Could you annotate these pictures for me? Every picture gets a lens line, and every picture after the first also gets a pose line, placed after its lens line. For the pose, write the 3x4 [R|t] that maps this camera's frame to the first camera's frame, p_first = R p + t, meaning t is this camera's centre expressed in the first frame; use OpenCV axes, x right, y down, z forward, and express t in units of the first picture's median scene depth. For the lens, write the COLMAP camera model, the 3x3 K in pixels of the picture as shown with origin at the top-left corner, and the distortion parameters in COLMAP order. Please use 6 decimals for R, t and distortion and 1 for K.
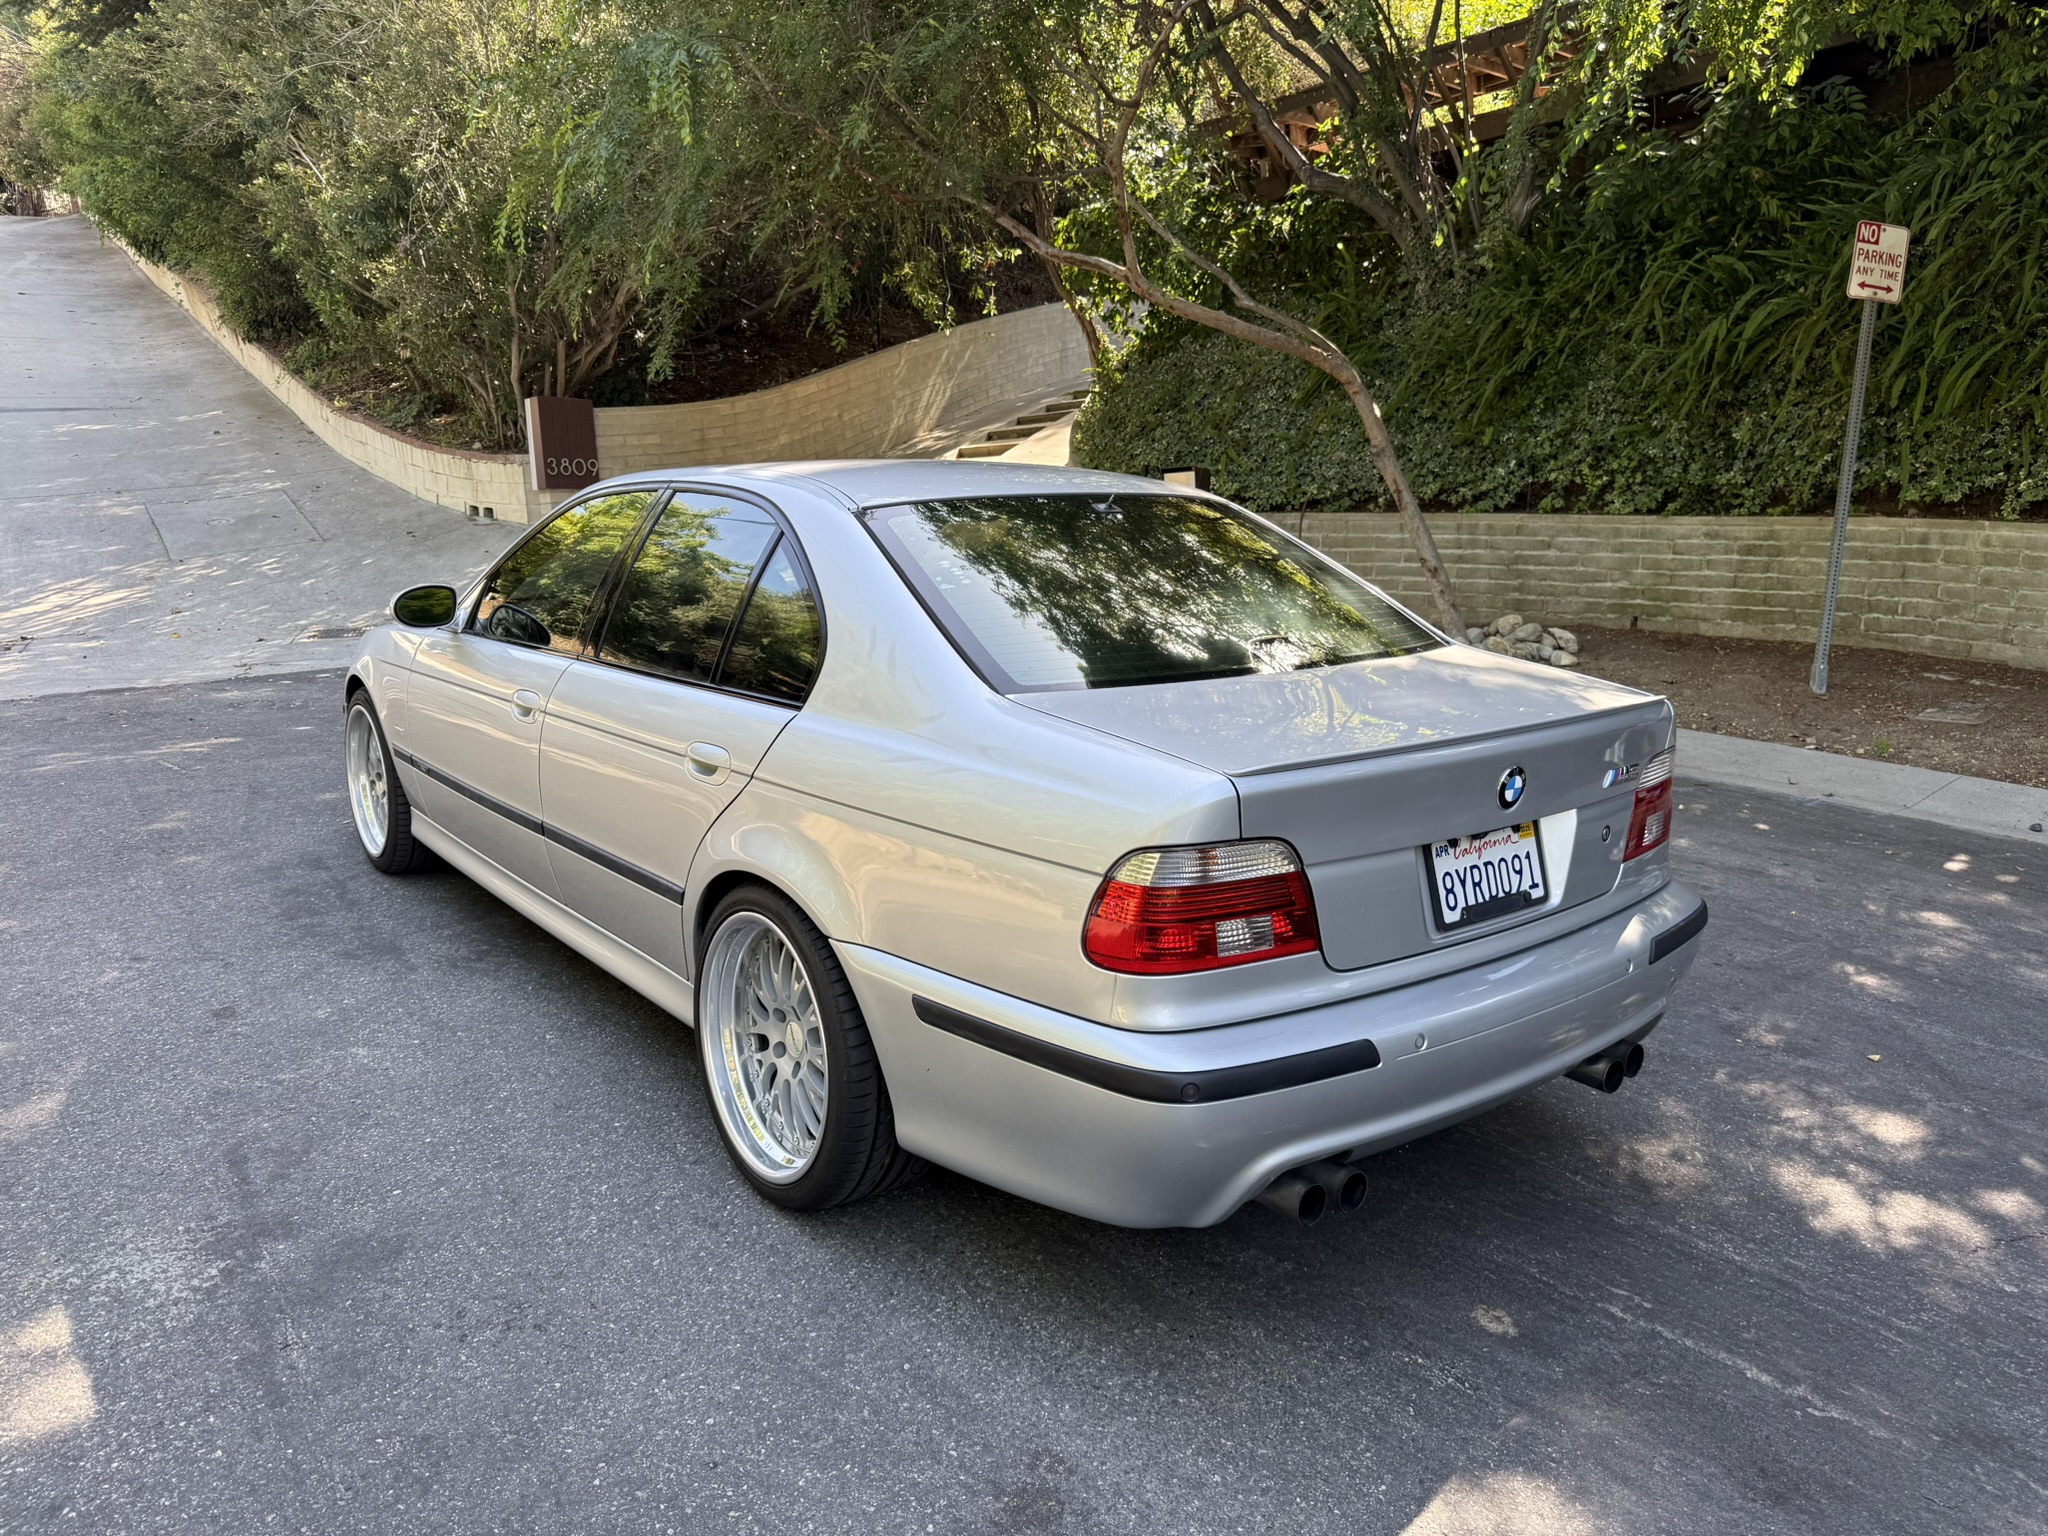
lens RADIAL K [[1460.9, 0, 1038.3], [0, 1460.9, 791.5], [0, 0, 1]] dist [0.010252, -0.019745]
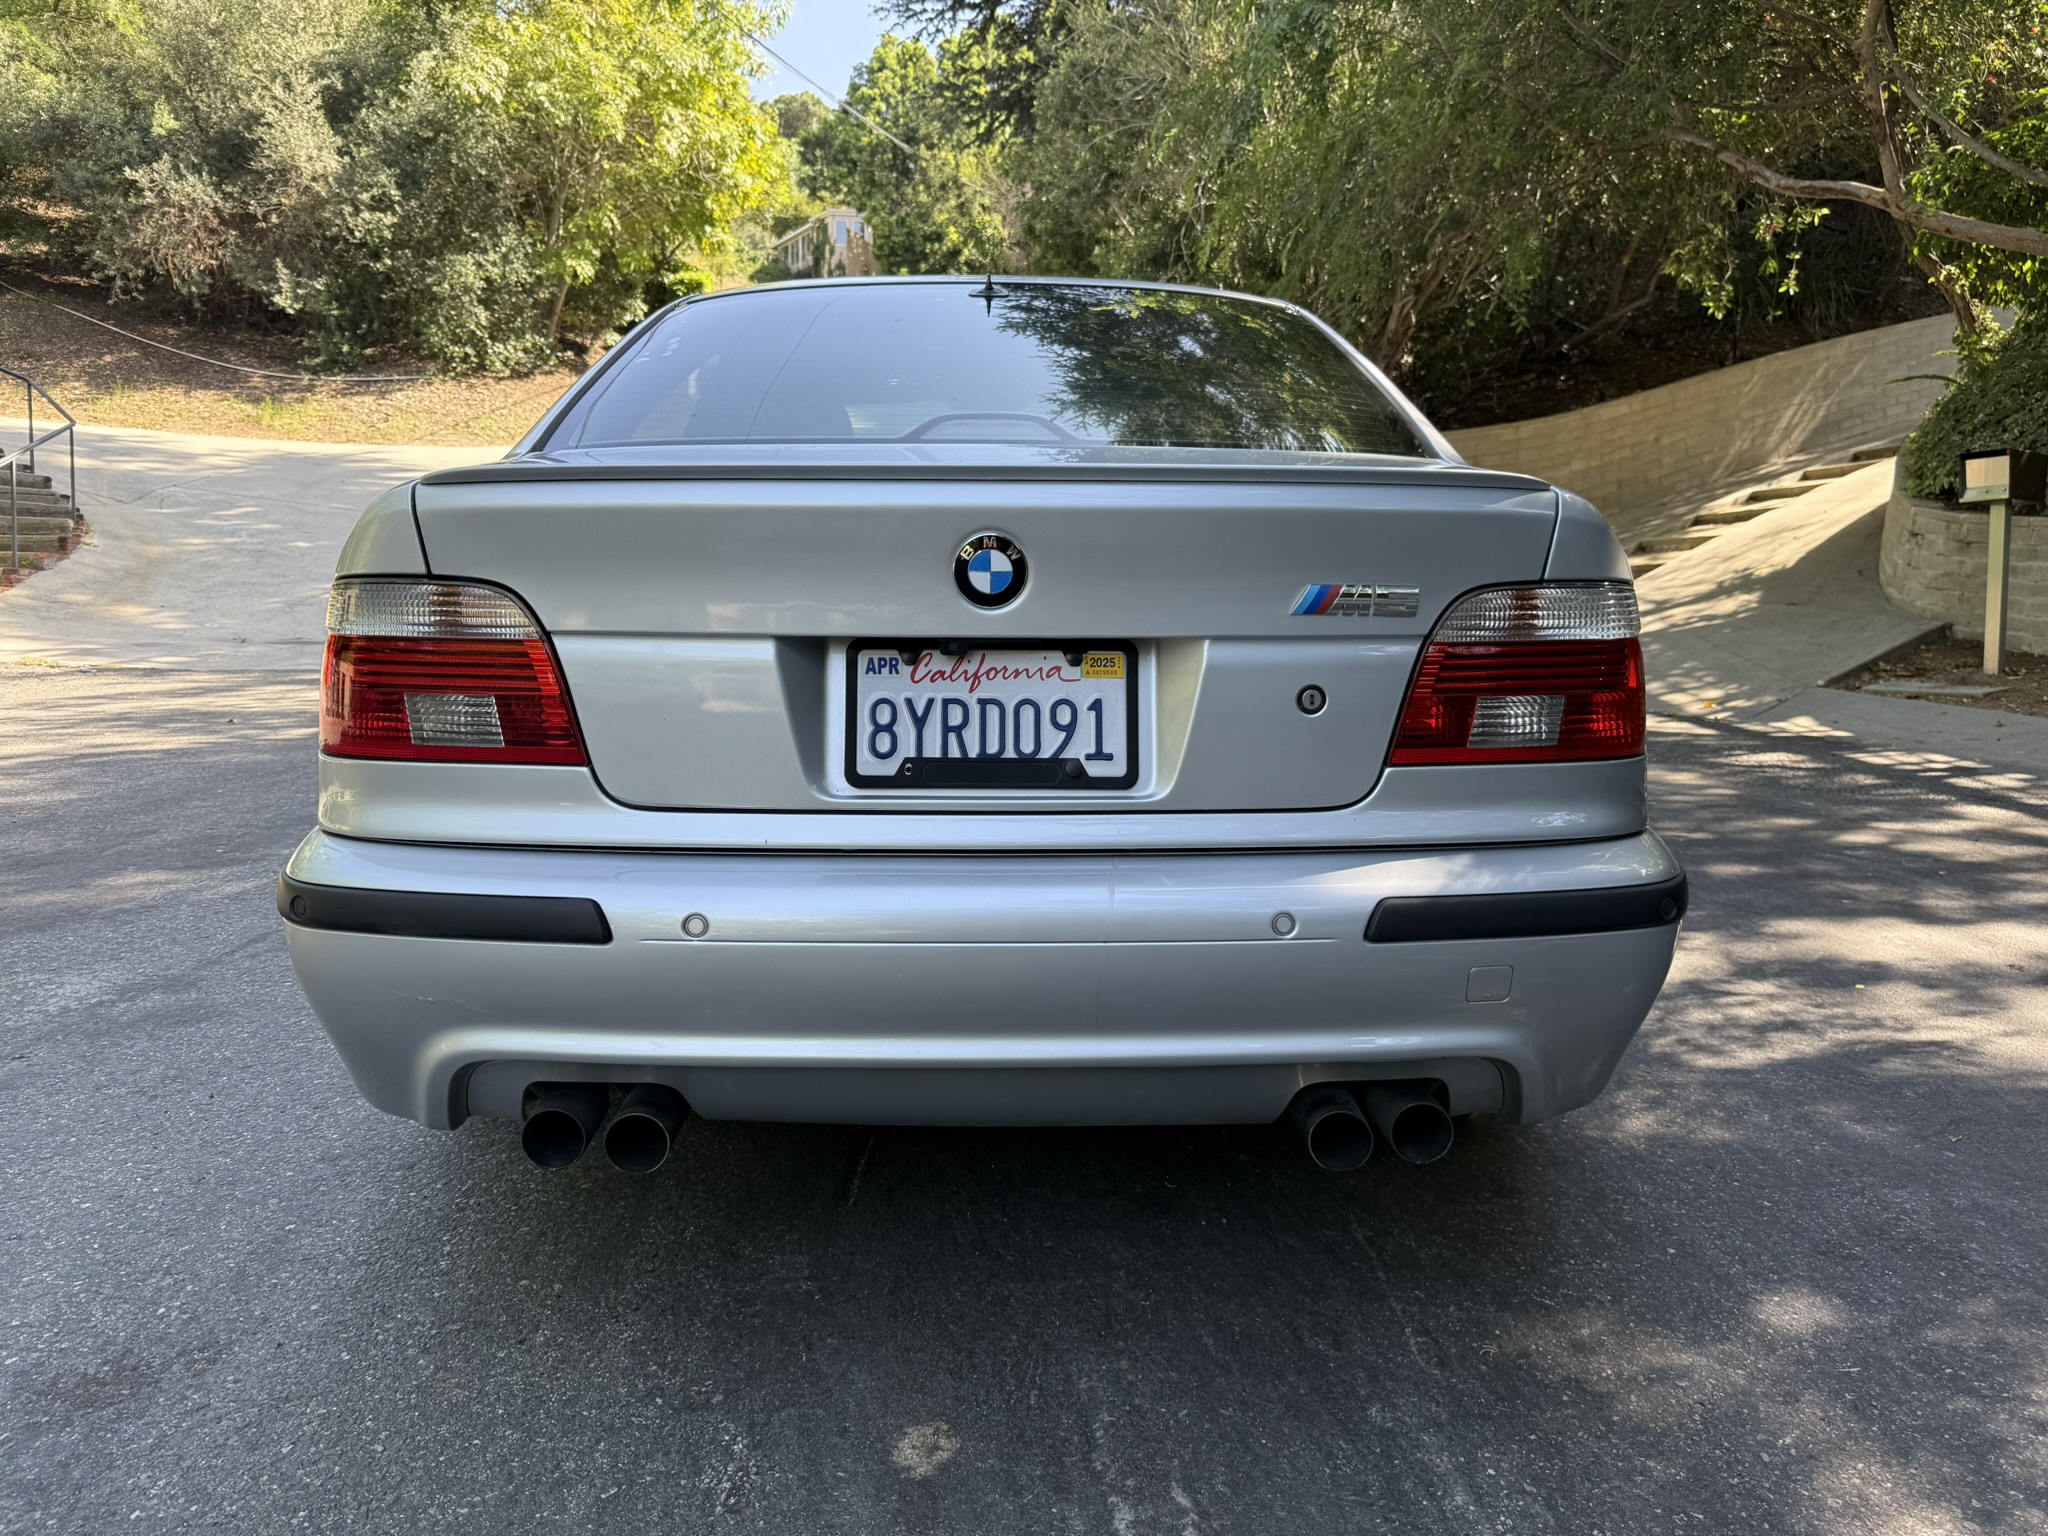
lens RADIAL K [[1460.9, 0, 1067.2], [0, 1460.9, 796.9], [0, 0, 1]] dist [0.010252, -0.019745]
pose [[0.798378, 0.093425, -0.594865, 0.689143], [-0.127097, 0.991780, -0.014817, 0.092128], [0.588590, 0.087435, 0.803689, 0.513558]]
